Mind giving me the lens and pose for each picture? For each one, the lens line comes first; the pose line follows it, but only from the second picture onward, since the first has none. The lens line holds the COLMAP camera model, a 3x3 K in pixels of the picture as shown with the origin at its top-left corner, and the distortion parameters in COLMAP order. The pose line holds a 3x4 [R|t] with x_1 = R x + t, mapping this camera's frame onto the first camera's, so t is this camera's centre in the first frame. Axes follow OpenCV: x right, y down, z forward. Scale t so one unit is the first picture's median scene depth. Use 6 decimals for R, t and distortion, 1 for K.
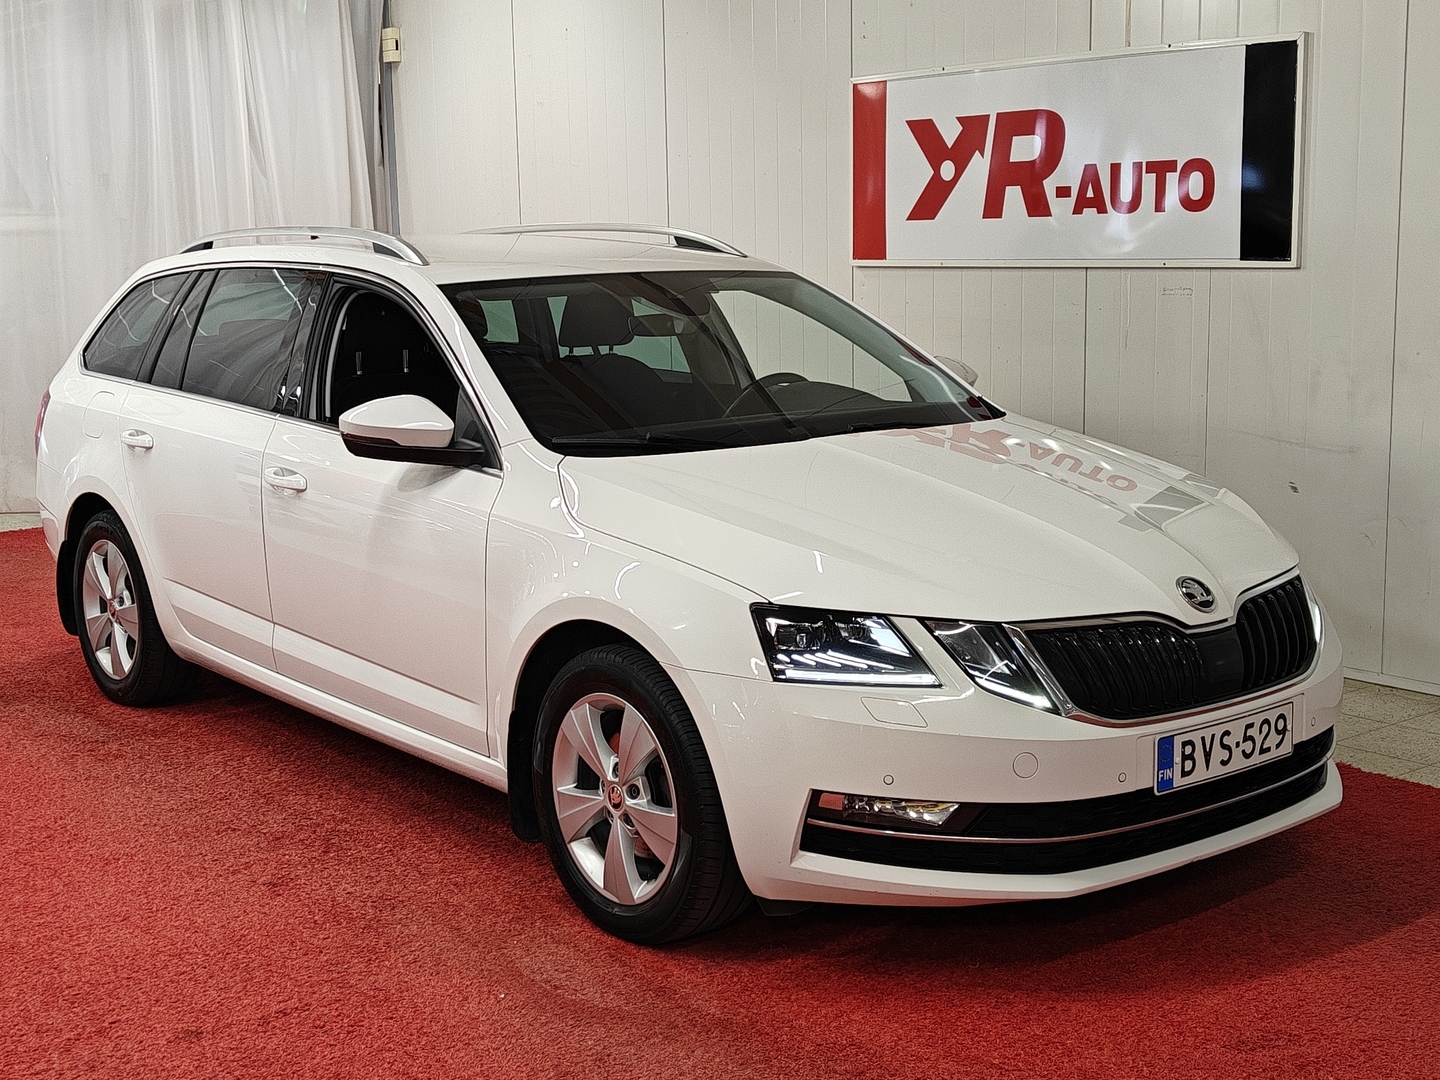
lens RADIAL K [[1979.0, 0, 715.1], [0, 1979.0, 543.6], [0, 0, 1]] dist [0.032435, -0.067560]
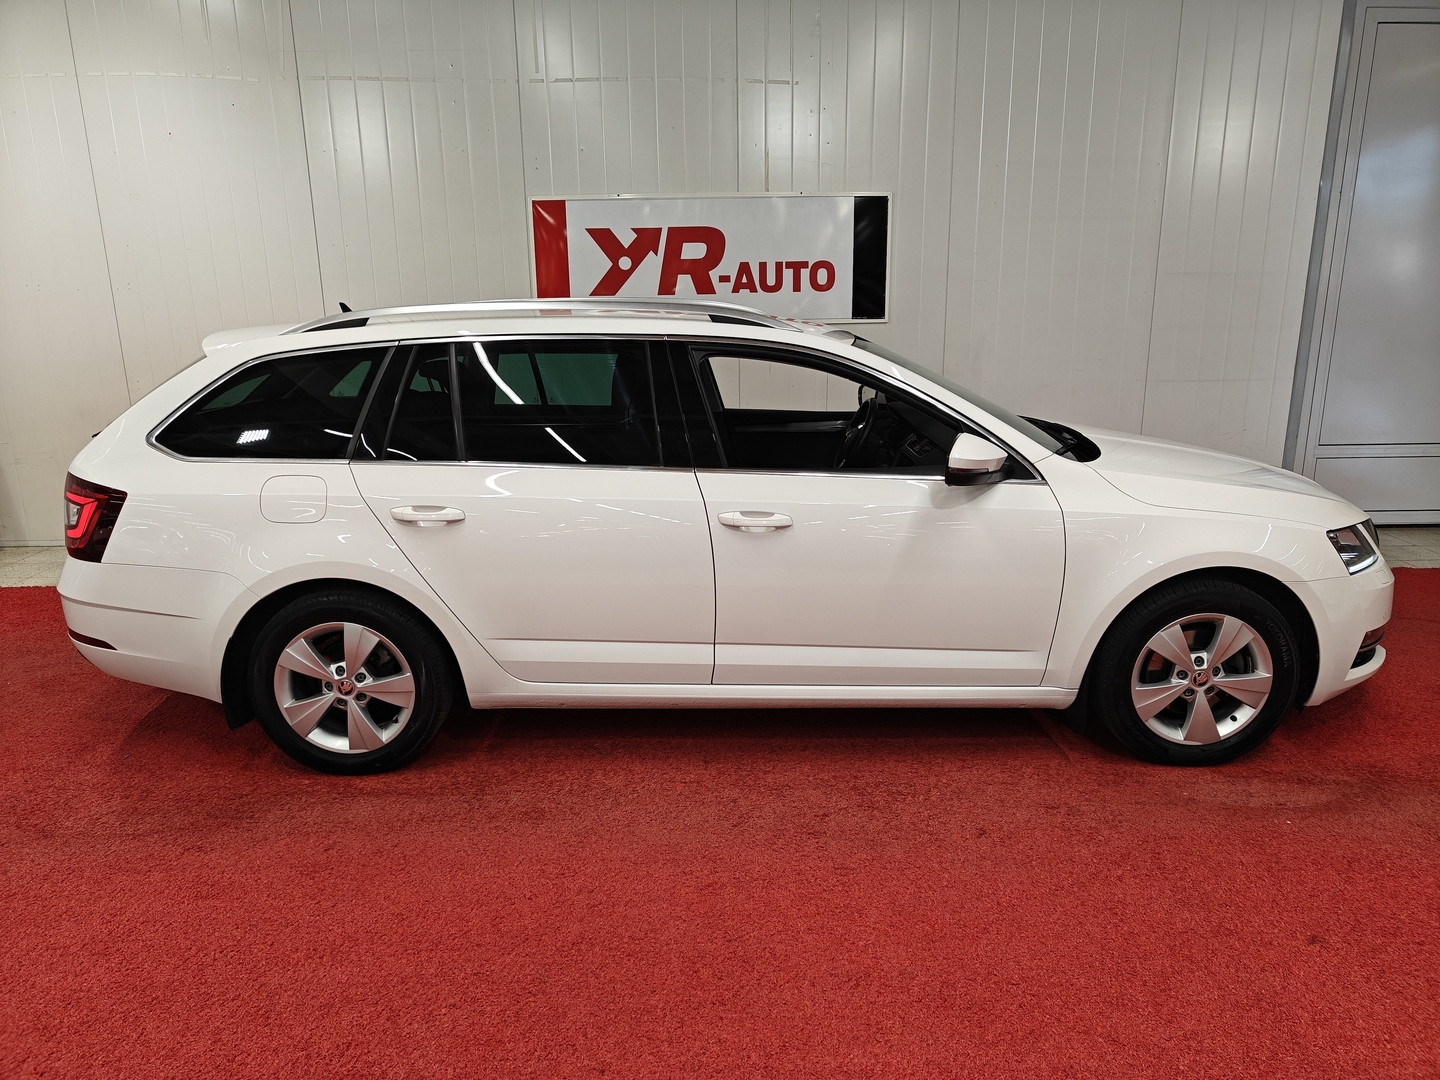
lens RADIAL K [[1029.8, 0, 721.7], [0, 1029.8, 545.9], [0, 0, 1]] dist [0.006036, -0.001254]
pose [[0.613551, -0.185623, 0.767528, -0.534894], [0.126692, 0.982527, 0.136343, -0.079065], [-0.779425, 0.013586, 0.626348, 0.484275]]
